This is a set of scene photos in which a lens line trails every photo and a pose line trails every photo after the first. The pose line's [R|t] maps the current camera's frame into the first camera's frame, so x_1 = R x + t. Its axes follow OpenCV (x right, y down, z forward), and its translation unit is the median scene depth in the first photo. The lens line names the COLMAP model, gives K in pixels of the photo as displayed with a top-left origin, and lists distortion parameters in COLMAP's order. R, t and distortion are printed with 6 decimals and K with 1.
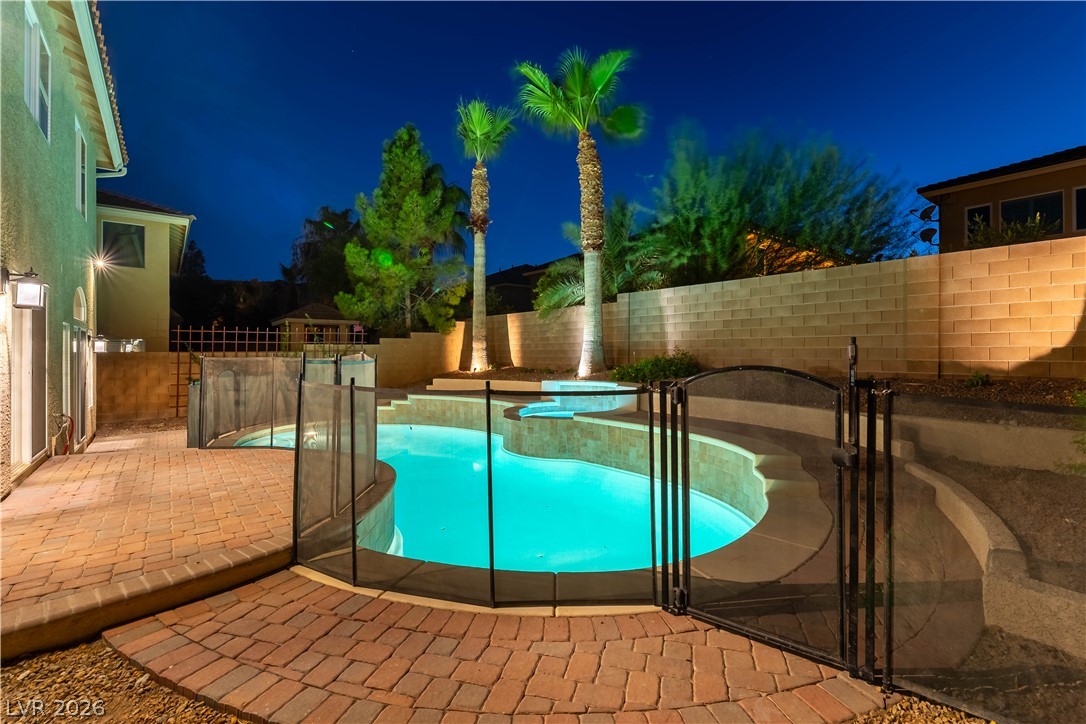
lens RADIAL K [[490.9, 0, 566.7], [0, 490.9, 349.3], [0, 0, 1]] dist [0.001772, 0.000119]
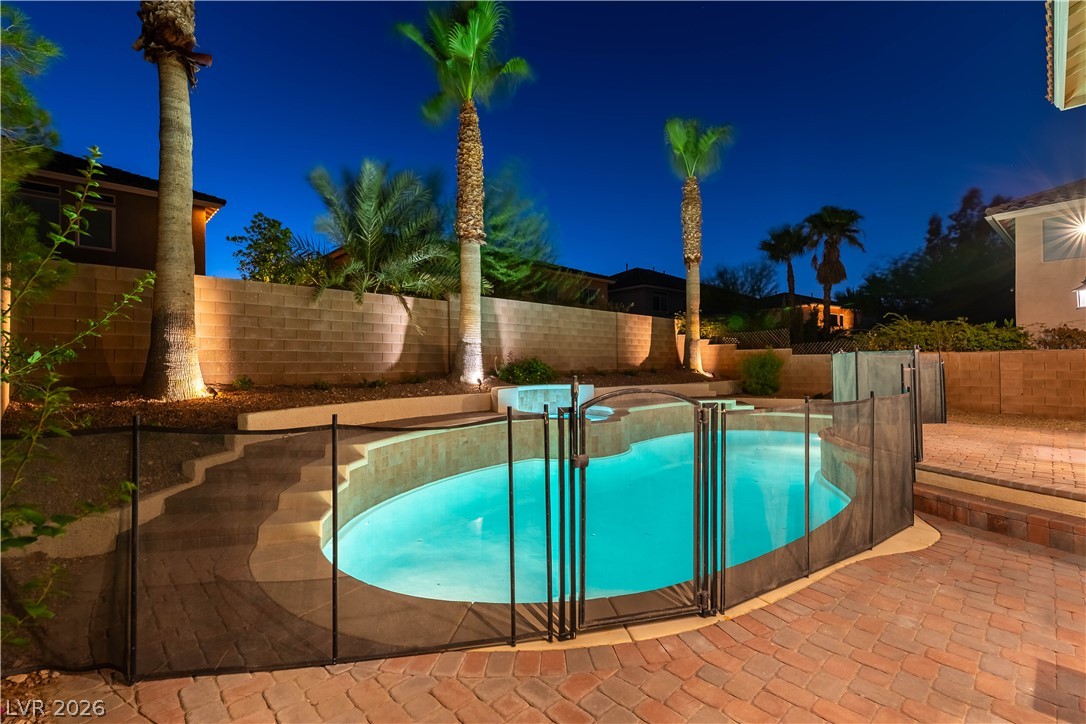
lens RADIAL K [[477.7, 0, 563.2], [0, 477.7, 357.0], [0, 0, 1]] dist [0.000551, 0.000063]
pose [[-0.088769, 0.020136, 0.995849, -0.878726], [0.002560, 0.999797, -0.019988, 0.026756], [-0.996049, 0.000775, -0.088803, 0.985215]]
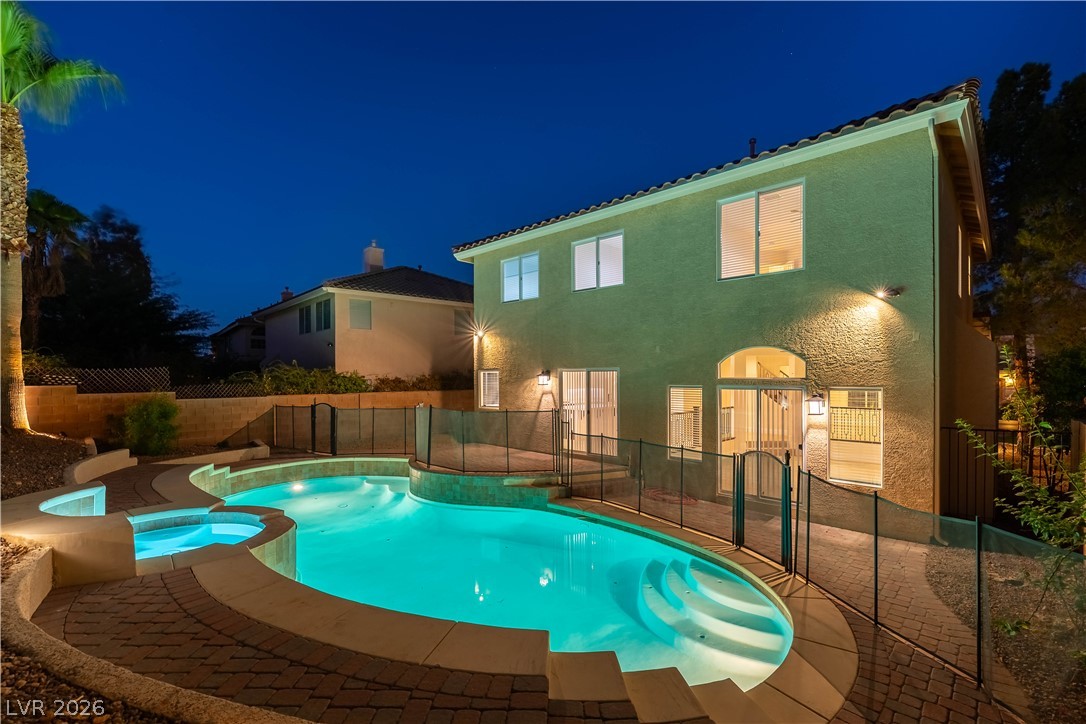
lens RADIAL K [[483.1, 0, 544.4], [0, 483.1, 371.9], [0, 0, 1]] dist [0.010811, 0.000046]
pose [[-0.994904, 0.009428, -0.100380, -0.336052], [0.010310, 0.999913, -0.008269, -0.051331], [0.100293, -0.009262, -0.994915, 1.449276]]
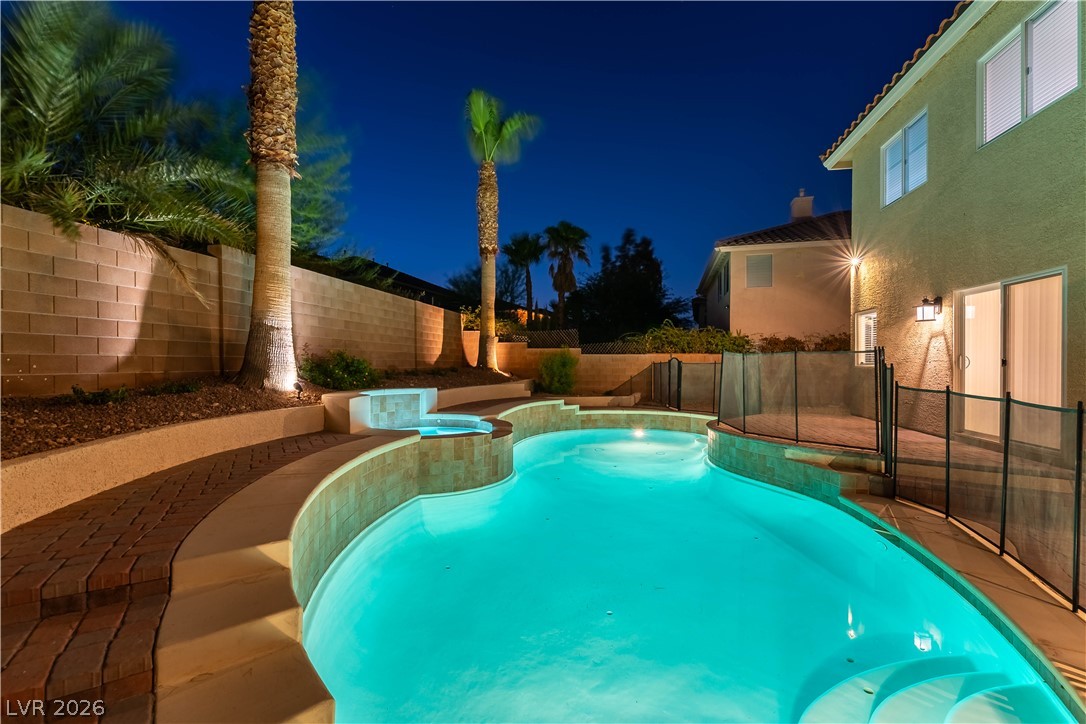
lens RADIAL K [[472.3, 0, 543.0], [0, 472.3, 362.0], [0, 0, 1]] dist [0.000919, -0.000164]
pose [[-0.627441, 0.003978, 0.778654, -0.608088], [-0.001144, 0.999981, -0.006030, 0.026757], [-0.778663, -0.004674, -0.627425, 1.188905]]
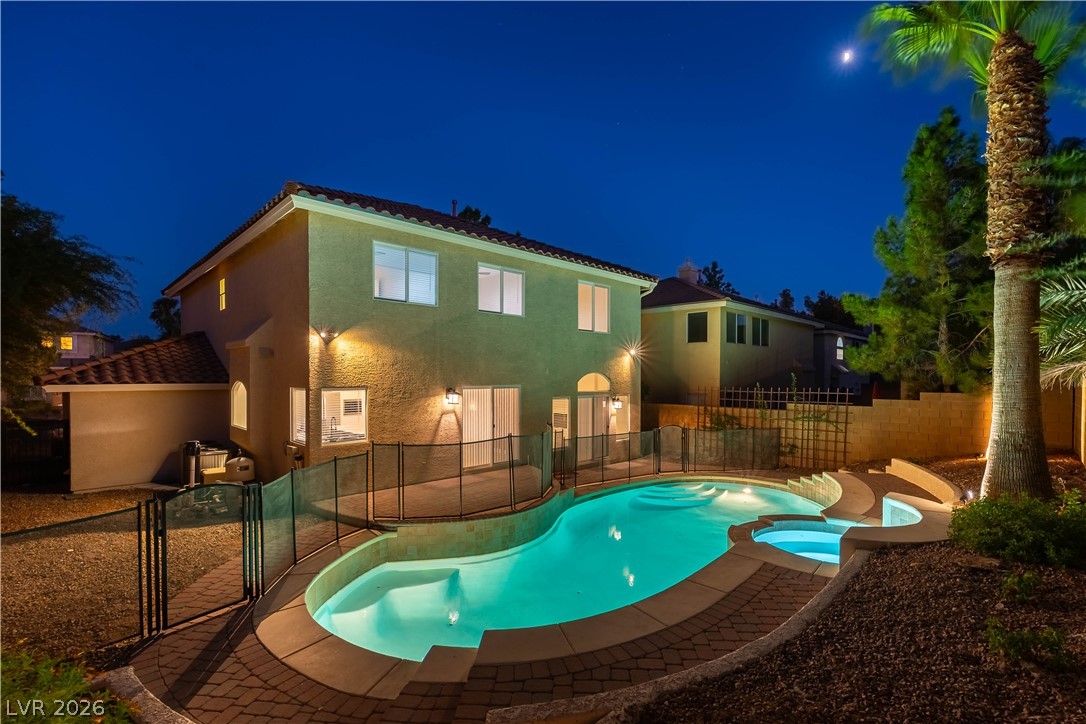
lens RADIAL K [[495.2, 0, 543.2], [0, 495.2, 382.2], [0, 0, 1]] dist [0.002280, 0.000205]
pose [[0.081497, 0.019753, -0.996478, 0.569535], [0.002510, 0.999796, 0.020025, -0.094911], [0.996670, -0.004133, 0.081431, 0.500024]]
